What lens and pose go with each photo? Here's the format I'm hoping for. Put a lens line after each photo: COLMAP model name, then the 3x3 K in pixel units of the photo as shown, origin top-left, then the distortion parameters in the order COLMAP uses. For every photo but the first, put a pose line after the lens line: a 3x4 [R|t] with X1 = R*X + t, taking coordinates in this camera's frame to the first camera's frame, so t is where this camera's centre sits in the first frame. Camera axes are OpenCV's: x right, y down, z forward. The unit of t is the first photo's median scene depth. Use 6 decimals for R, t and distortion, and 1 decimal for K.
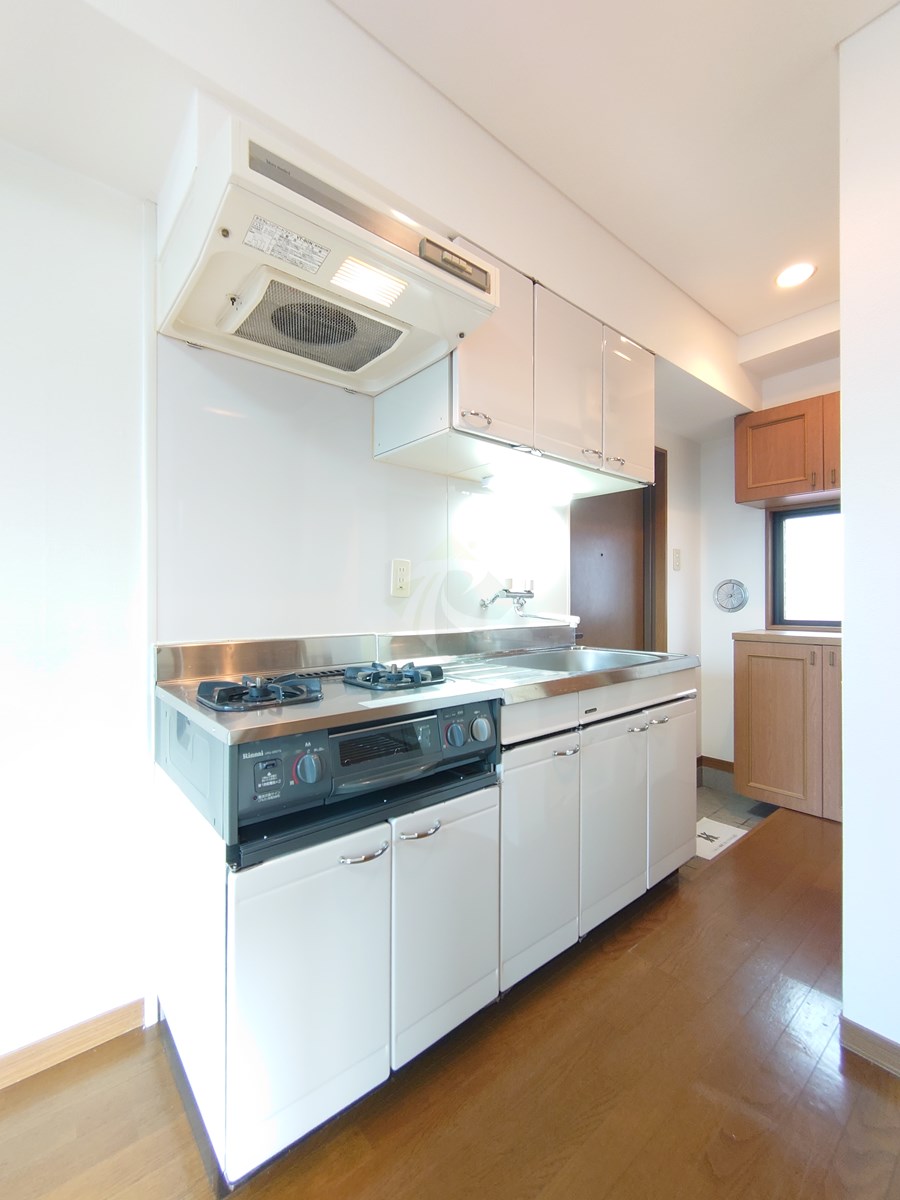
lens RADIAL K [[518.5, 0, 452.1], [0, 518.5, 596.9], [0, 0, 1]] dist [0.000831, -0.000825]
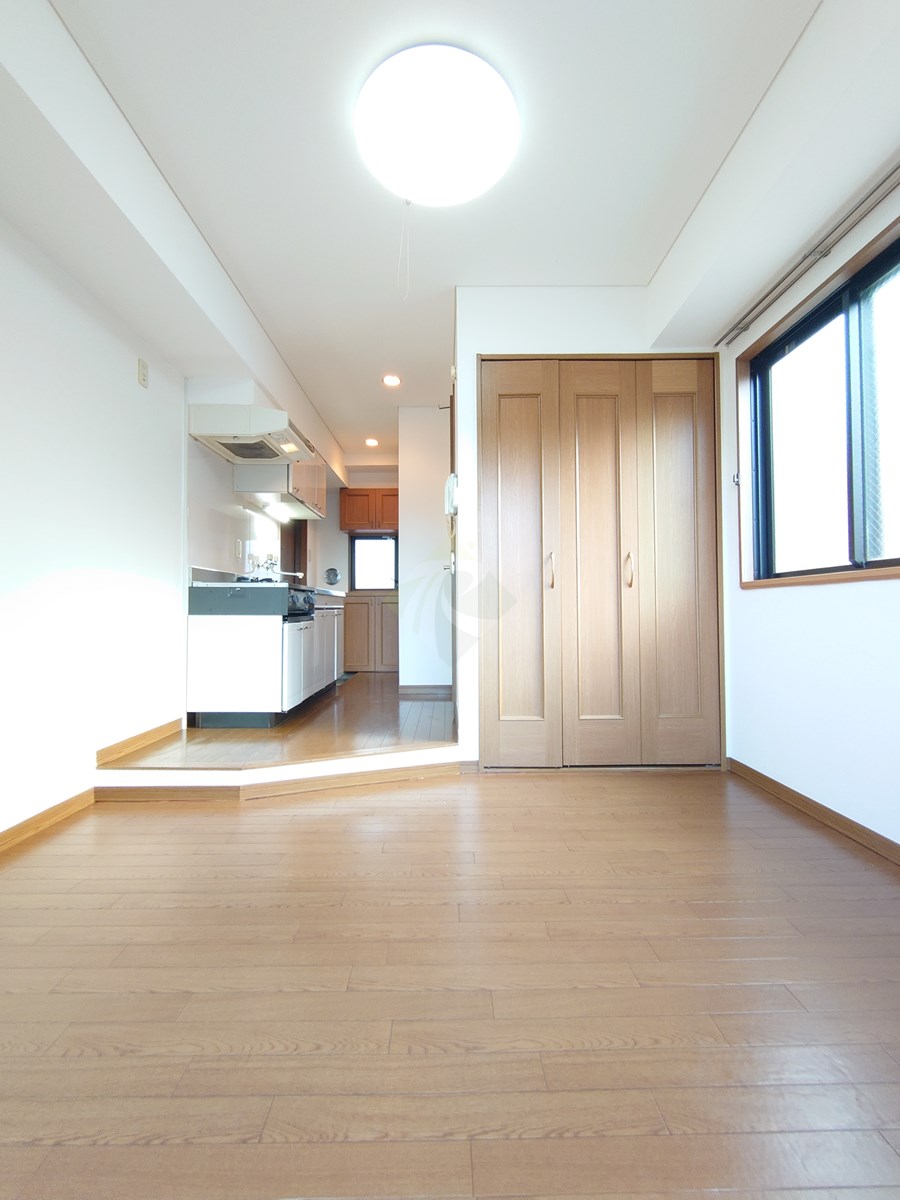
lens RADIAL K [[518.5, 0, 452.0], [0, 518.5, 598.0], [0, 0, 1]] dist [0.000831, -0.000825]
pose [[0.640152, 0.017132, 0.768057, -1.025511], [-0.002649, 0.999795, -0.020093, 0.179525], [-0.768244, 0.010829, 0.640066, -0.908426]]
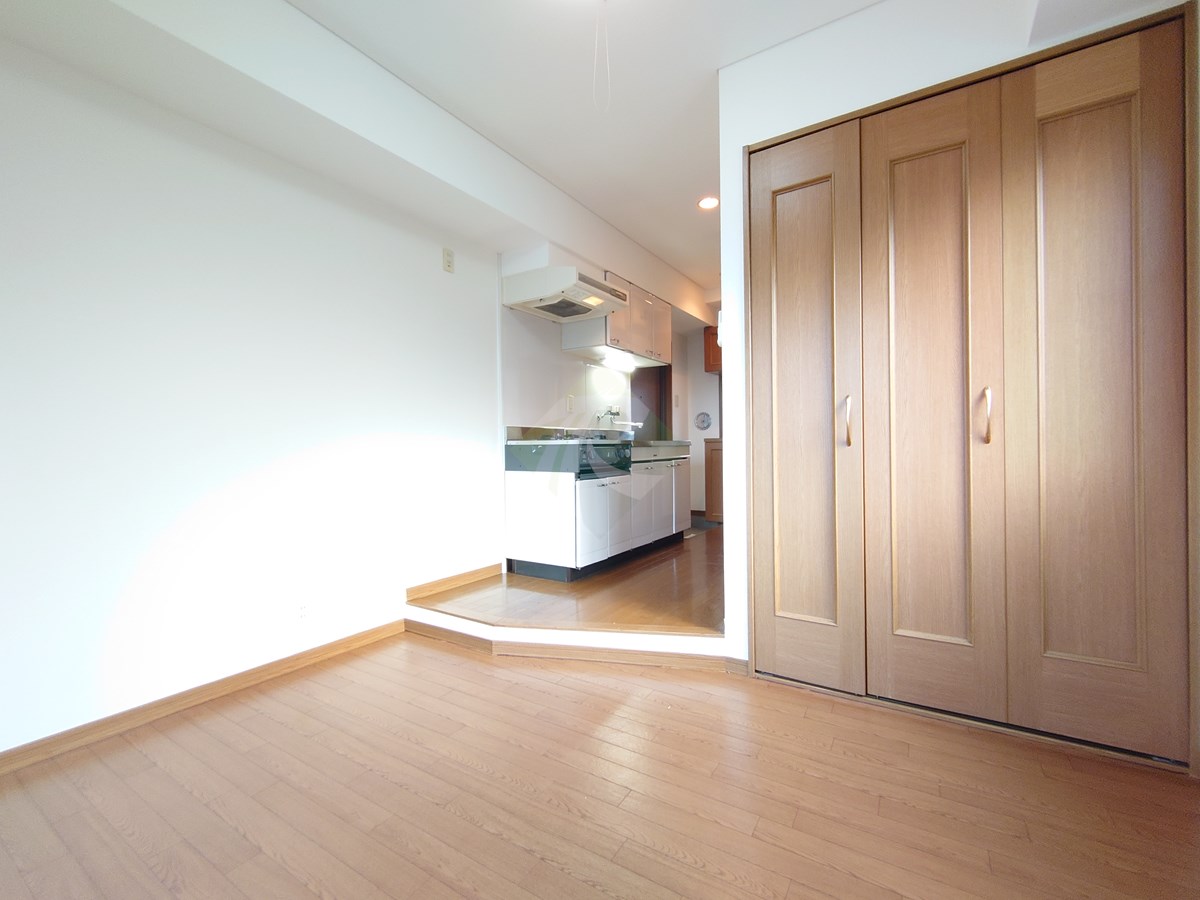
lens RADIAL K [[518.5, 0, 602.5], [0, 518.5, 449.2], [0, 0, 1]] dist [0.000831, -0.000825]
pose [[0.954781, -0.012539, 0.297044, -0.556022], [0.010031, 0.999900, 0.009966, 0.119657], [-0.297139, -0.006536, 0.954812, -1.030773]]
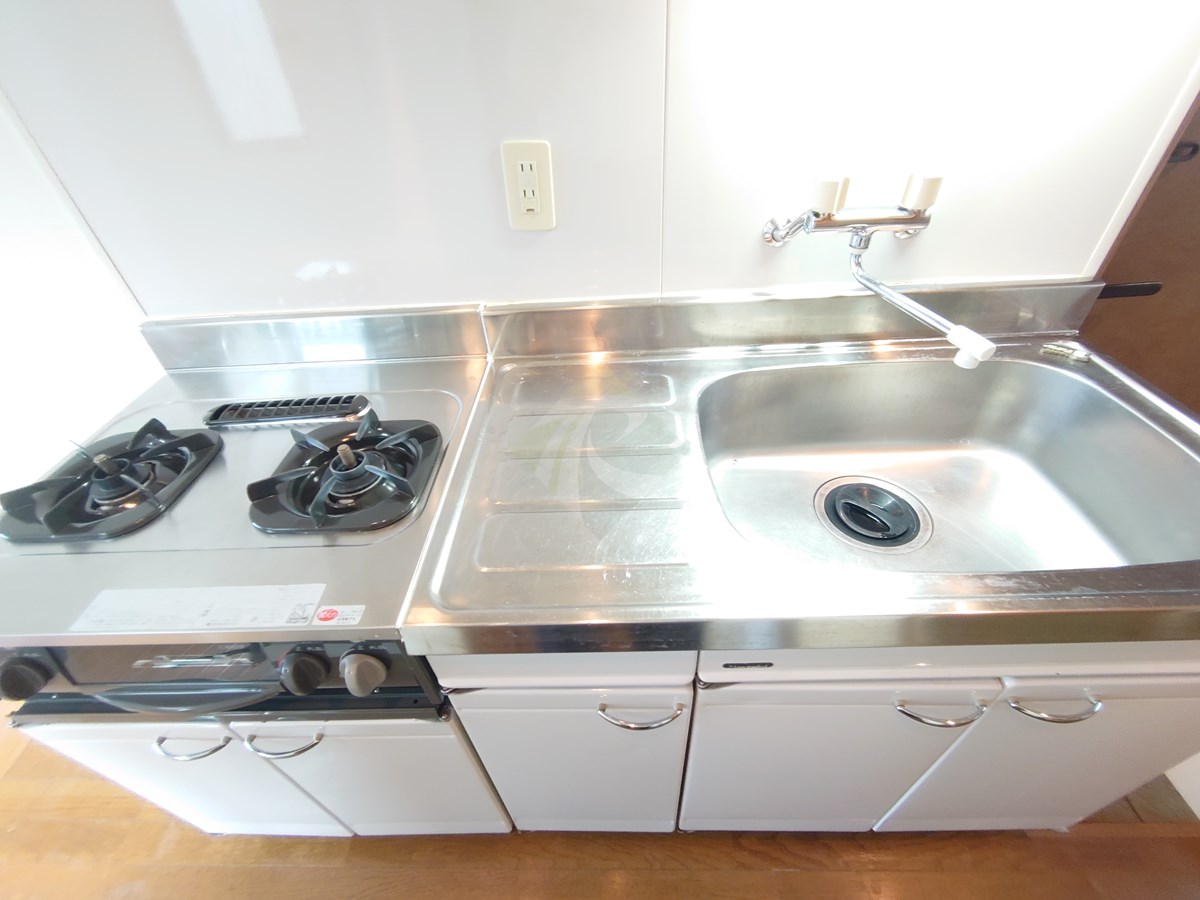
lens RADIAL K [[518.5, 0, 599.0], [0, 518.5, 448.1], [0, 0, 1]] dist [0.000831, -0.000825]
pose [[0.749830, 0.389632, -0.534735, 0.247151], [0.056310, 0.767695, 0.638337, -0.129816], [0.659230, -0.508755, 0.553700, 0.586981]]
